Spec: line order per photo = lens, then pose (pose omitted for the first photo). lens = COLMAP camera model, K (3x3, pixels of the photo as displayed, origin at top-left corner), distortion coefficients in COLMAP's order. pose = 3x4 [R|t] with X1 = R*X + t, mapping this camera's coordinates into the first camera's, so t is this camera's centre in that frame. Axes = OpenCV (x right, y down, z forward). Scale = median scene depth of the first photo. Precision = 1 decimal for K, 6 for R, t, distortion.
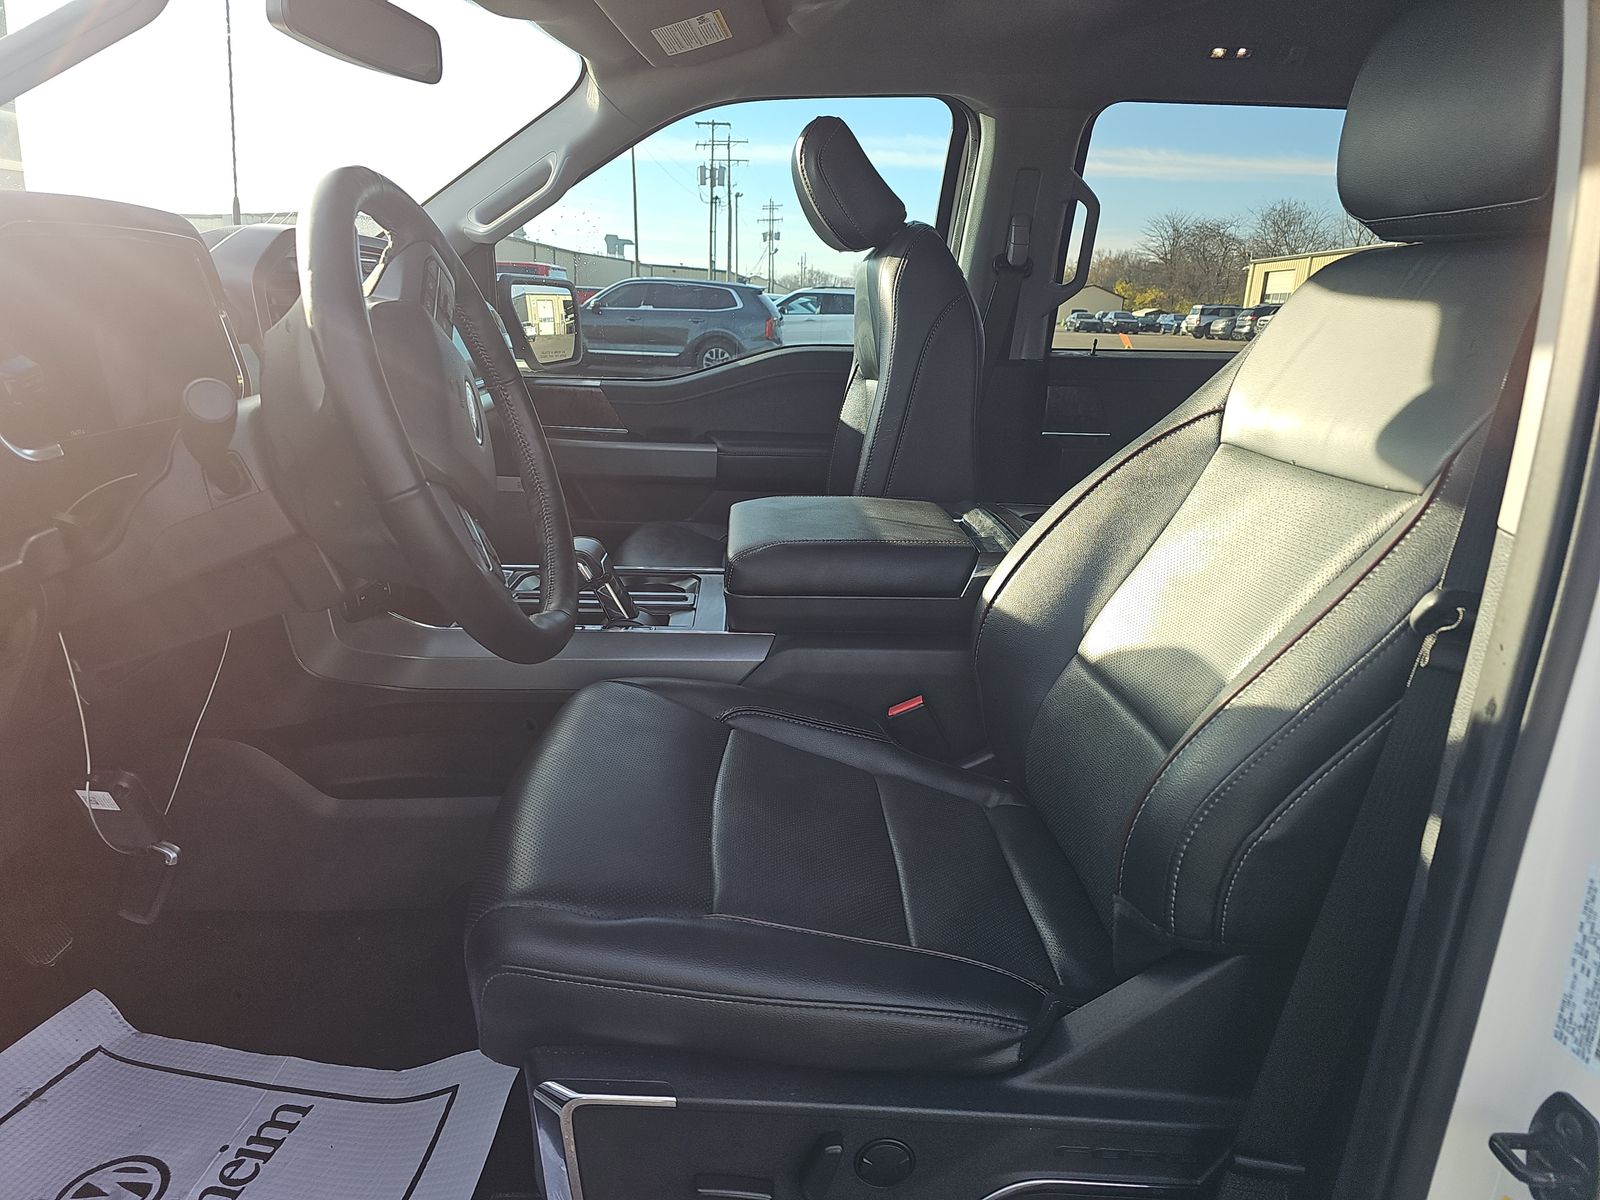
lens RADIAL K [[1064.4, 0, 800.0], [0, 1064.4, 600.0], [0, 0, 1]] dist [0.039977, 0.000424]
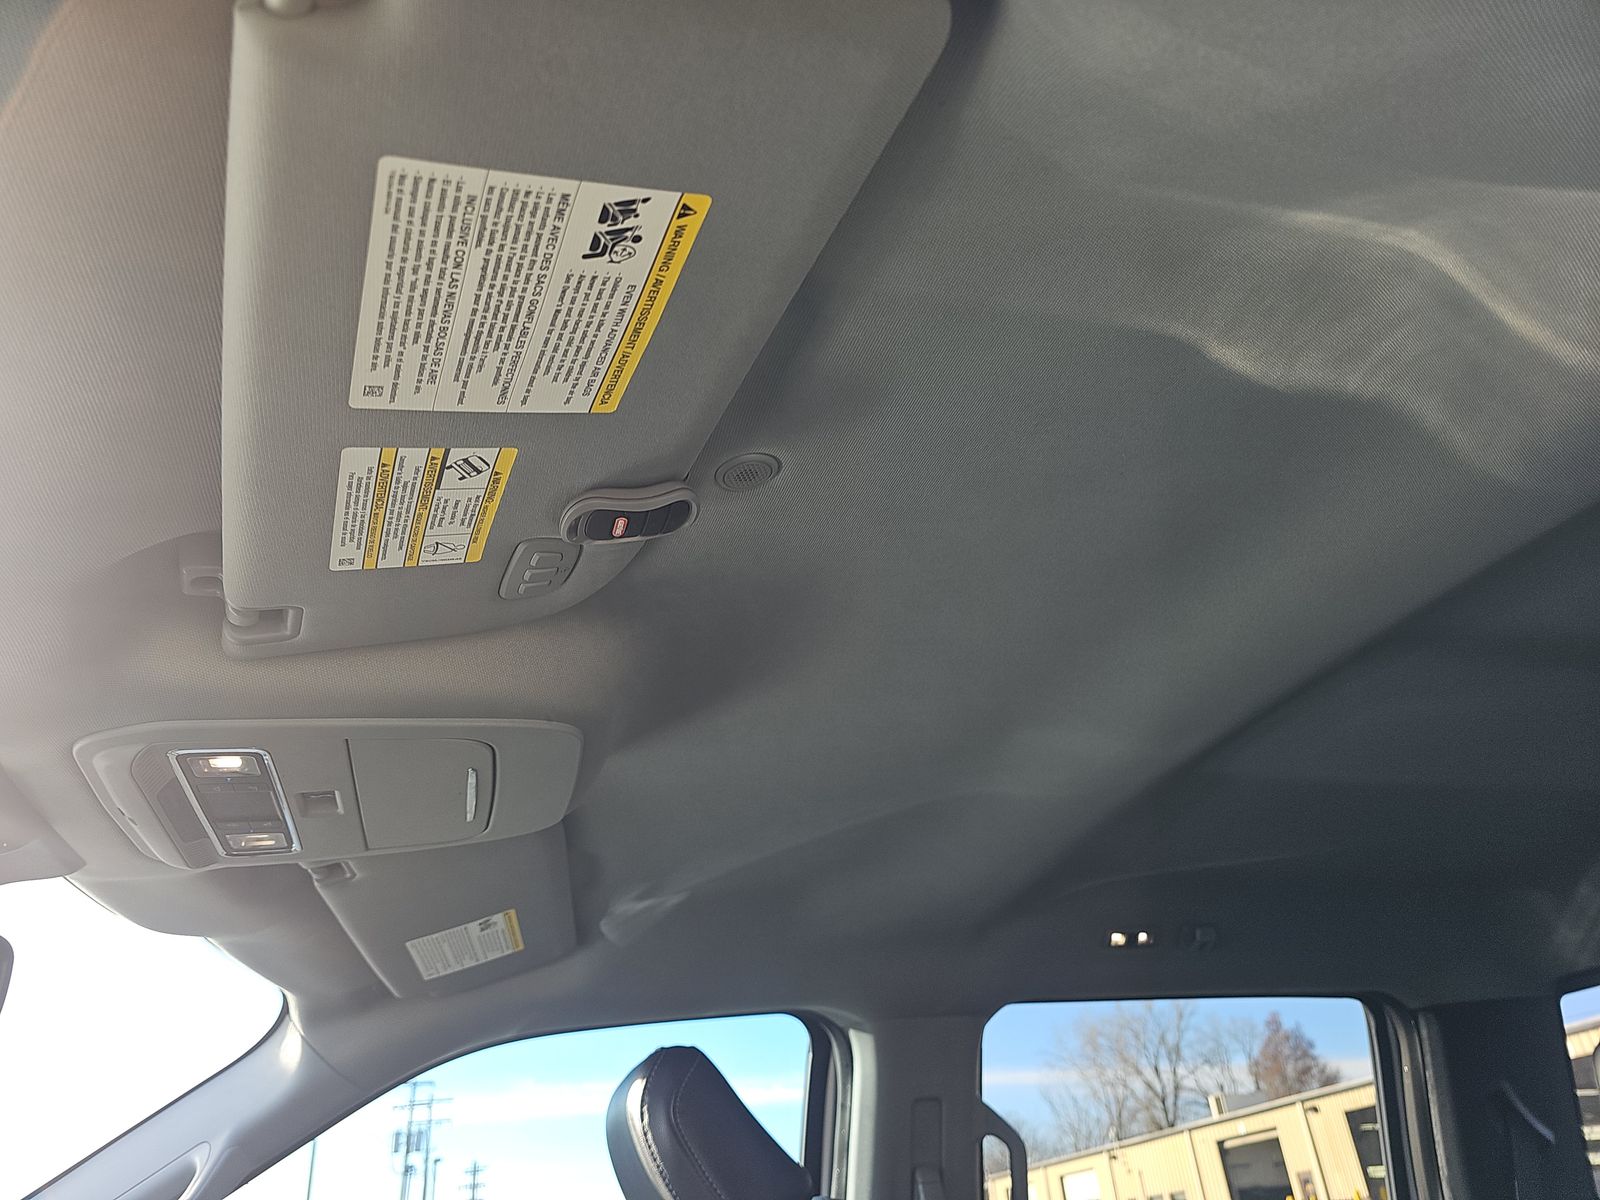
lens RADIAL K [[1053.8, 0, 800.0], [0, 1053.8, 600.0], [0, 0, 1]] dist [-0.000199, -0.000662]
pose [[0.965384, 0.027948, 0.259333, -0.065691], [0.172933, 0.675729, -0.716578, -0.136496], [-0.195266, 0.736620, 0.647505, 0.313868]]
